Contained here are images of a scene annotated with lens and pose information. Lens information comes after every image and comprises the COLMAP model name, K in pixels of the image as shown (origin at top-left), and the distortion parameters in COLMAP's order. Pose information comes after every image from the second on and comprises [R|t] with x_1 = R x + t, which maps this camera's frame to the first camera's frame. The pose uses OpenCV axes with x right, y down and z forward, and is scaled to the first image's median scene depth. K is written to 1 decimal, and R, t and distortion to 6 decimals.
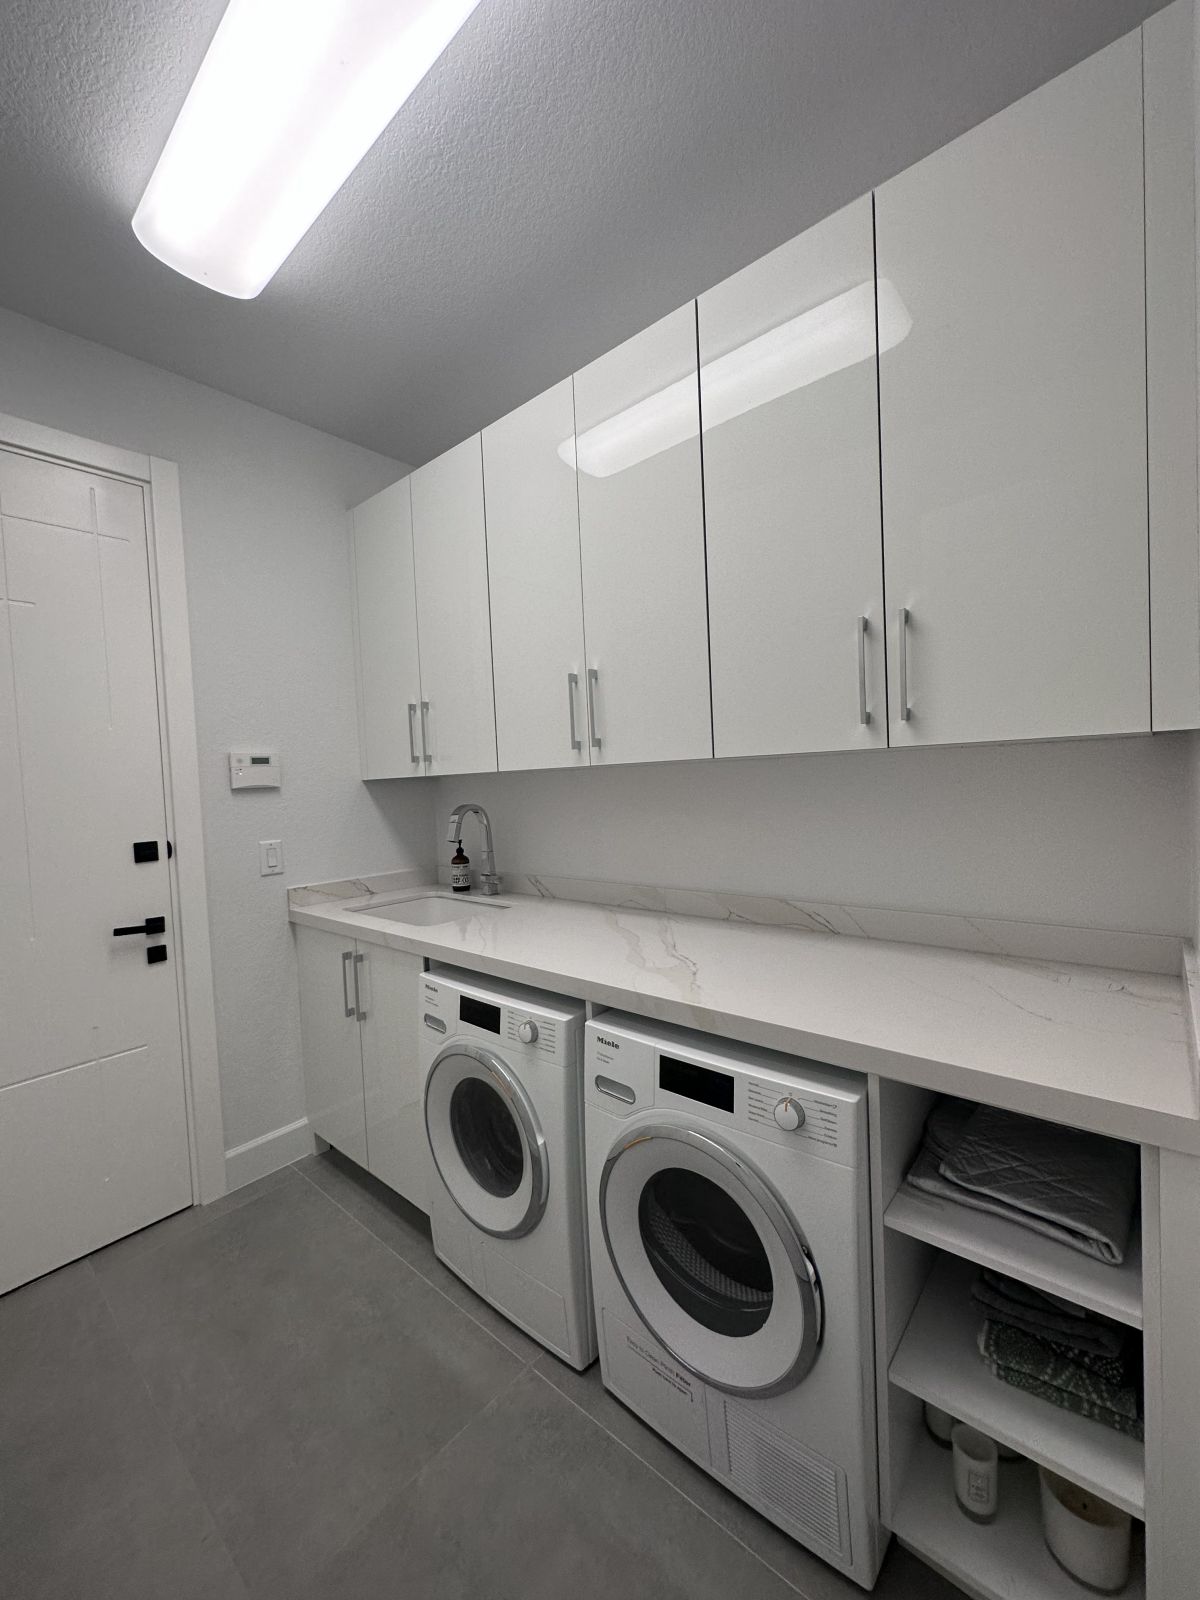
lens RADIAL K [[631.8, 0, 602.8], [0, 631.8, 805.0], [0, 0, 1]] dist [-0.000419, 0.000121]
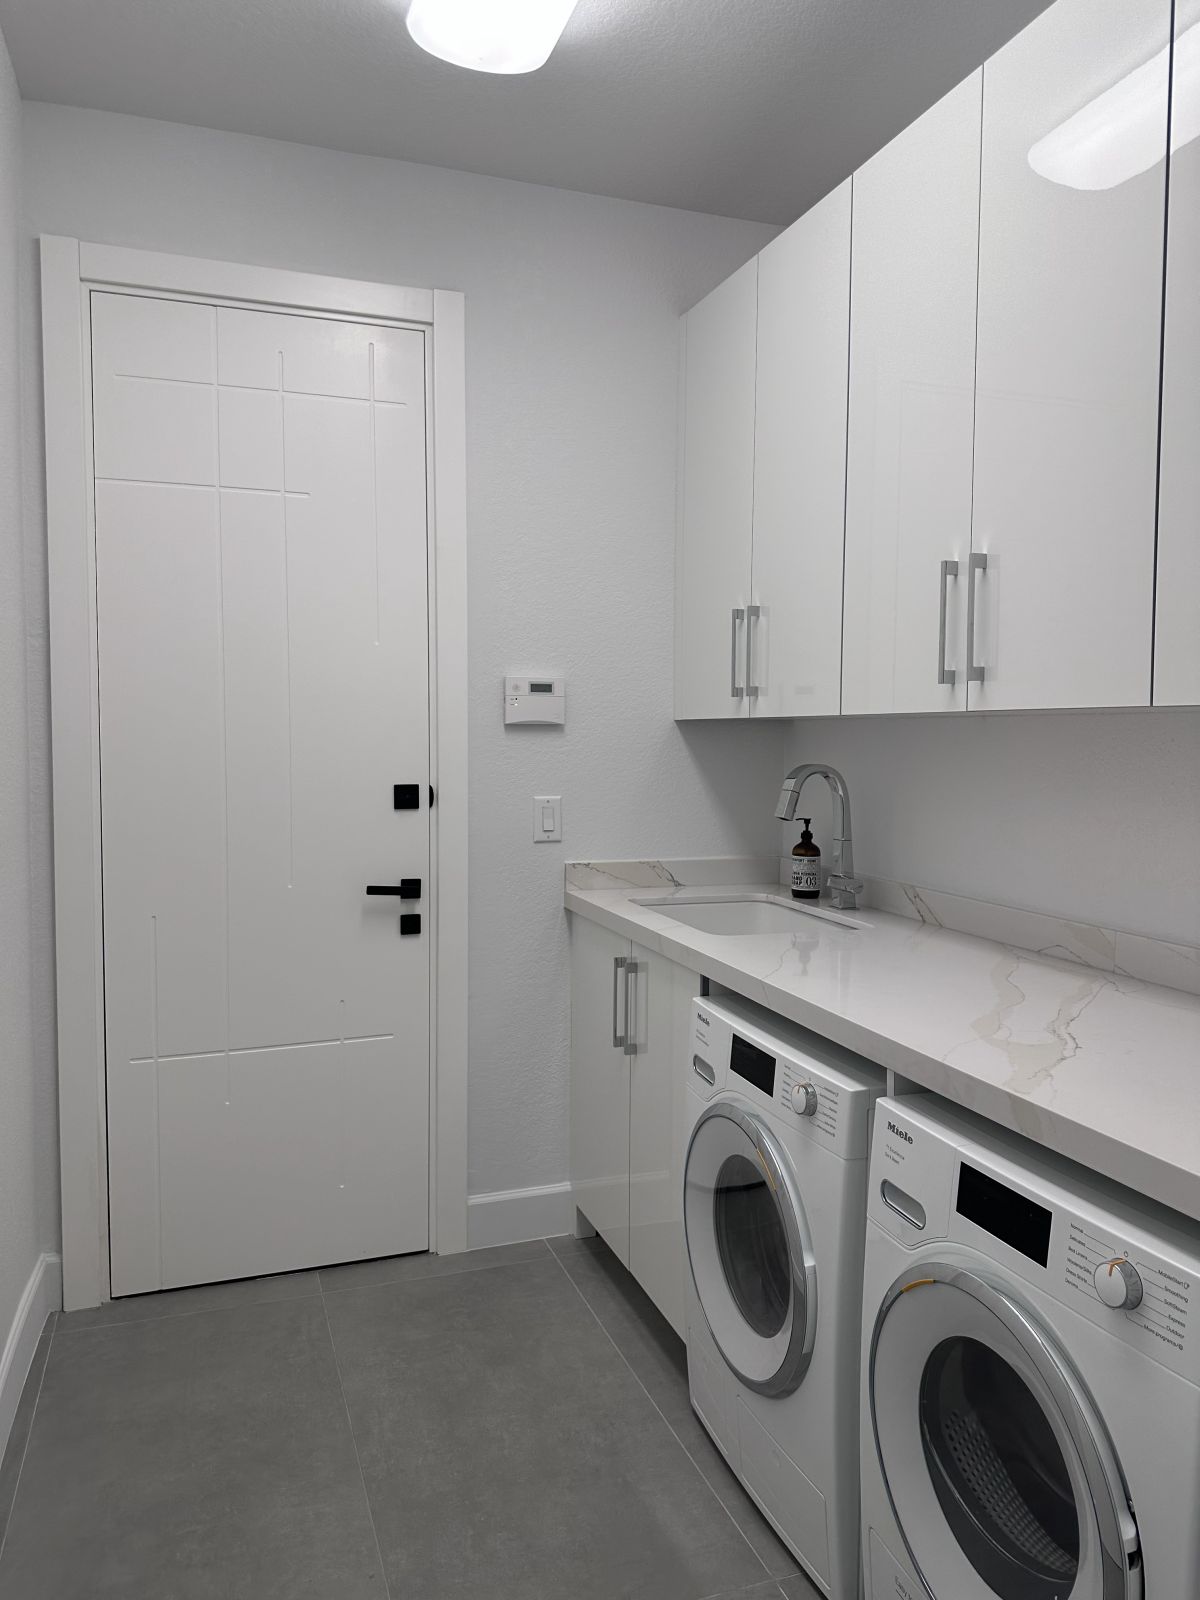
lens RADIAL K [[1110.4, 0, 600.0], [0, 1110.4, 800.0], [0, 0, 1]] dist [0.148245, -0.214079]
pose [[0.866689, 0.077840, -0.492738, 0.193536], [-0.063548, 0.996931, 0.045714, -0.002809], [0.494784, -0.008307, 0.868976, -0.118445]]
